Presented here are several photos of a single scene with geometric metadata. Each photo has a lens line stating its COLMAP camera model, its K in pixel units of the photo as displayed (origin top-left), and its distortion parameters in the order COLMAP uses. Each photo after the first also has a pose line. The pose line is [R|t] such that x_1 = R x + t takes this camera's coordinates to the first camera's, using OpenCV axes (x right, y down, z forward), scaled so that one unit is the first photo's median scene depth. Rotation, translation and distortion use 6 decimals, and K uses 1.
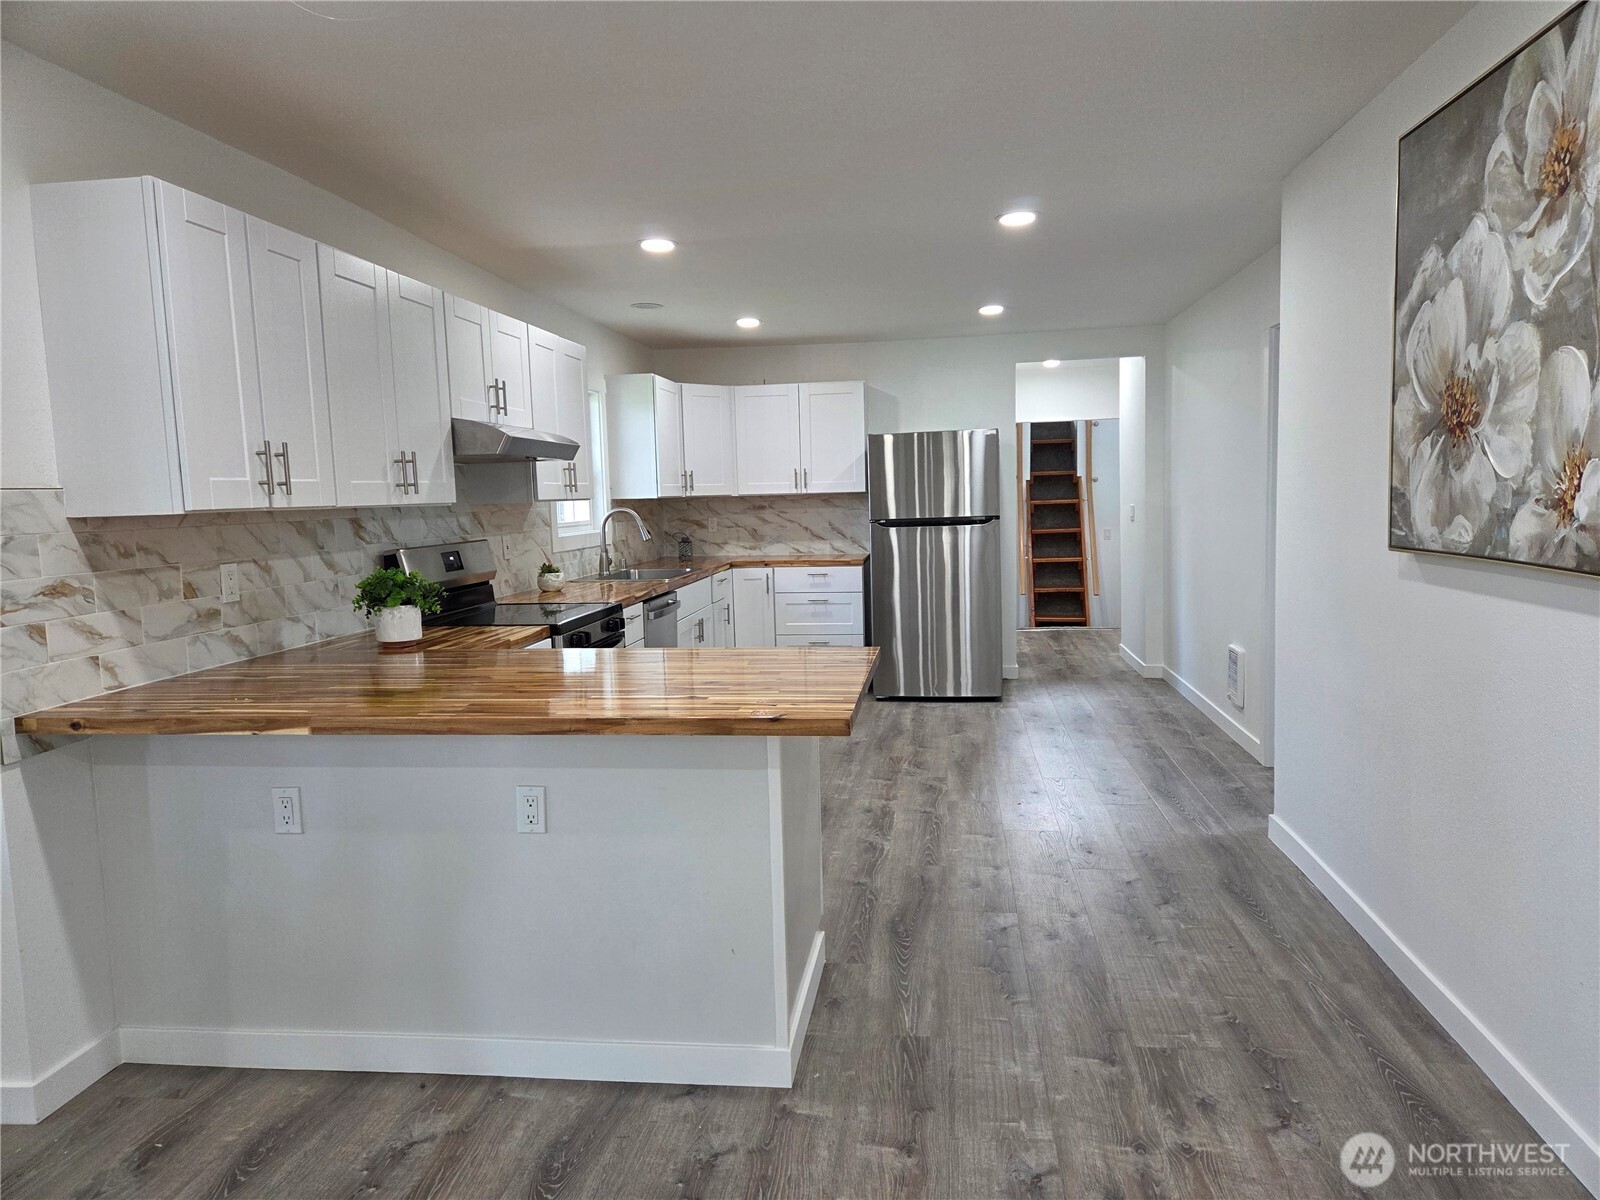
lens RADIAL K [[1069.1, 0, 814.8], [0, 1069.1, 590.1], [0, 0, 1]] dist [0.075481, -0.064667]
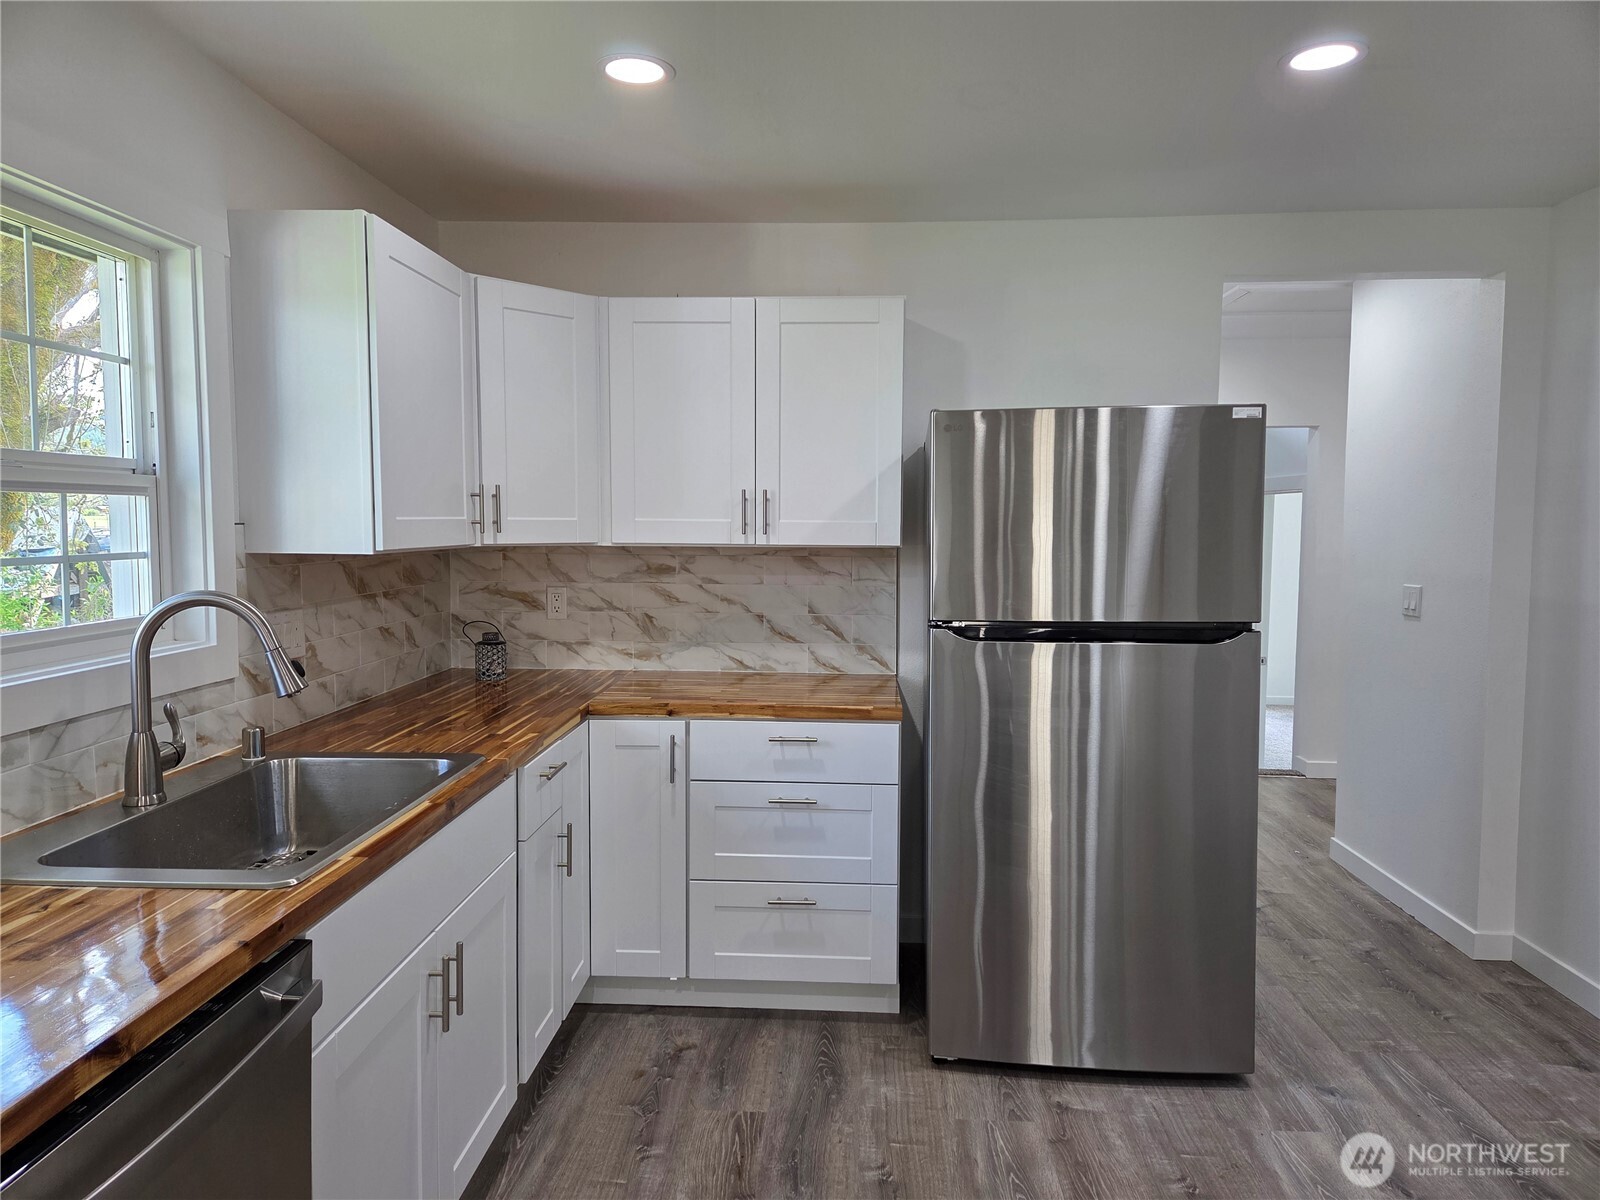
lens RADIAL K [[1069.1, 0, 810.2], [0, 1069.1, 600.4], [0, 0, 1]] dist [0.075481, -0.064667]
pose [[0.996504, 0.026364, 0.079280, -0.034737], [-0.025165, 0.999554, -0.016080, -0.086207], [-0.079668, 0.014029, 0.996723, 0.787747]]
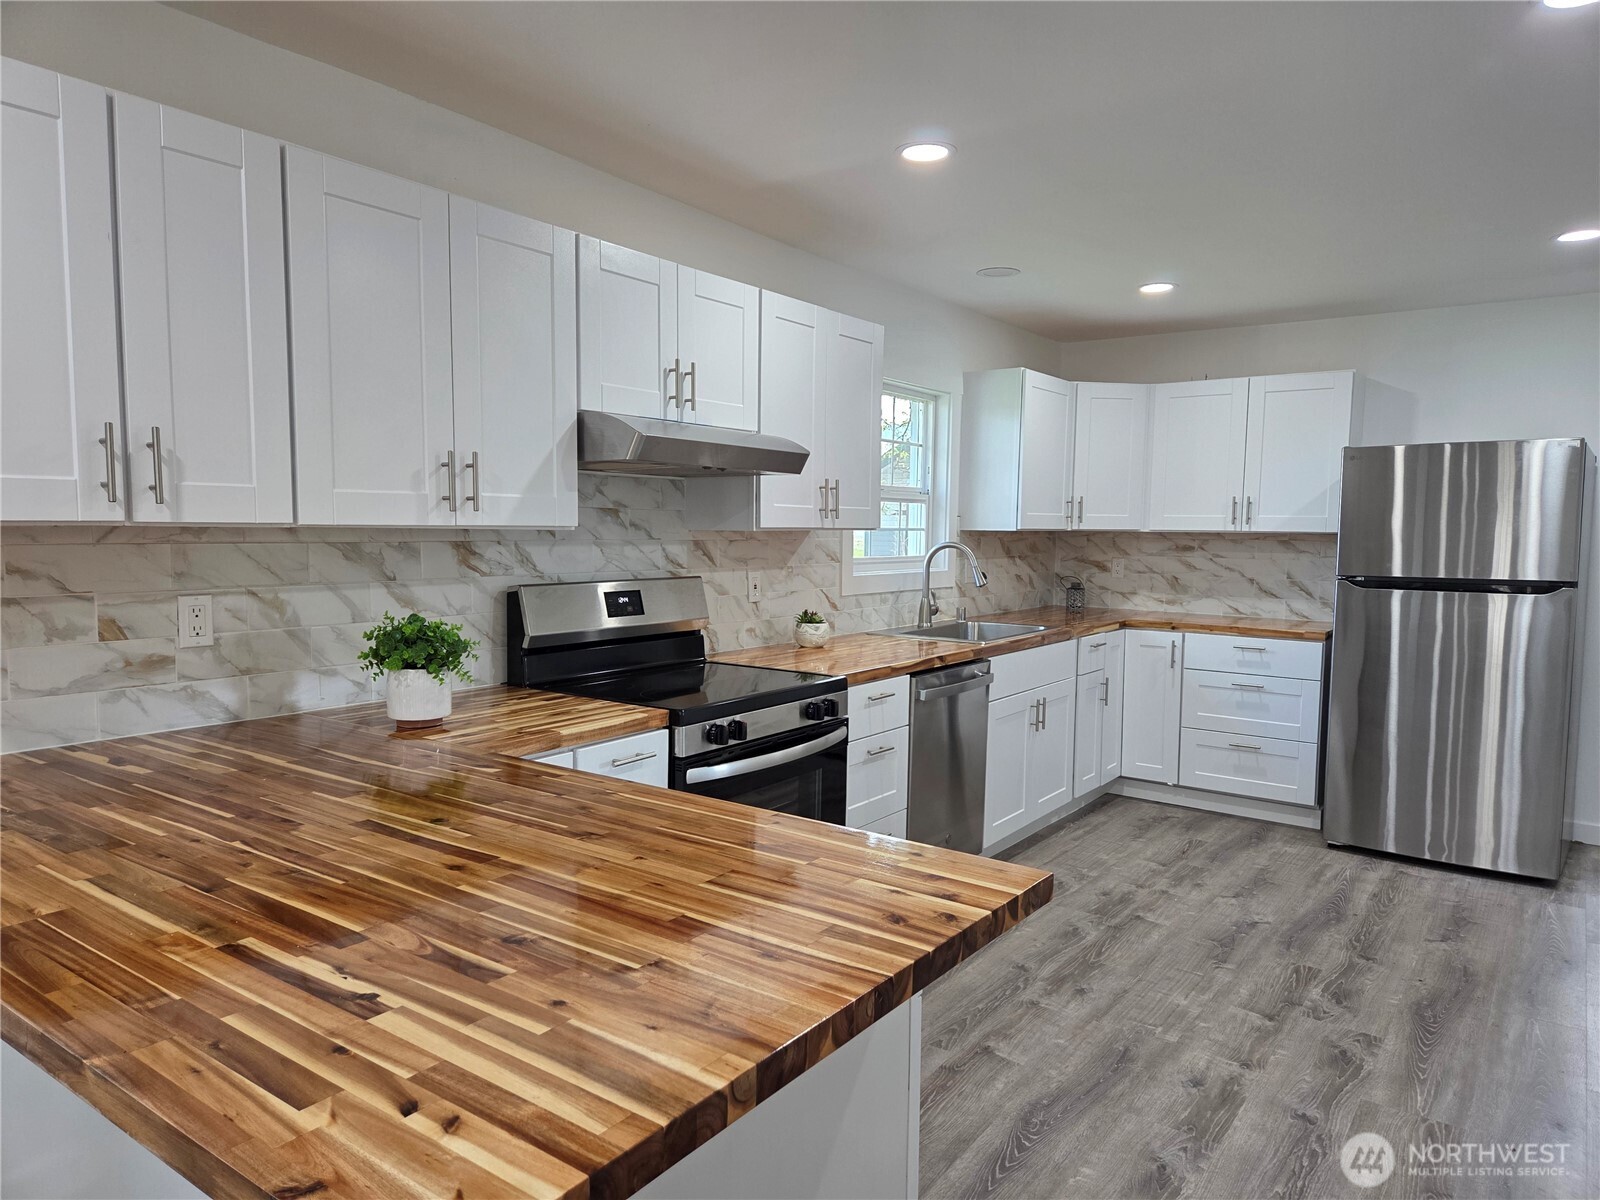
lens RADIAL K [[1069.1, 0, 787.9], [0, 1069.1, 604.1], [0, 0, 1]] dist [0.075481, -0.064667]
pose [[0.872830, 0.073950, -0.482388, 0.106024], [-0.080140, 0.996753, 0.007799, -0.033892], [0.481399, 0.031852, 0.875923, 0.322969]]
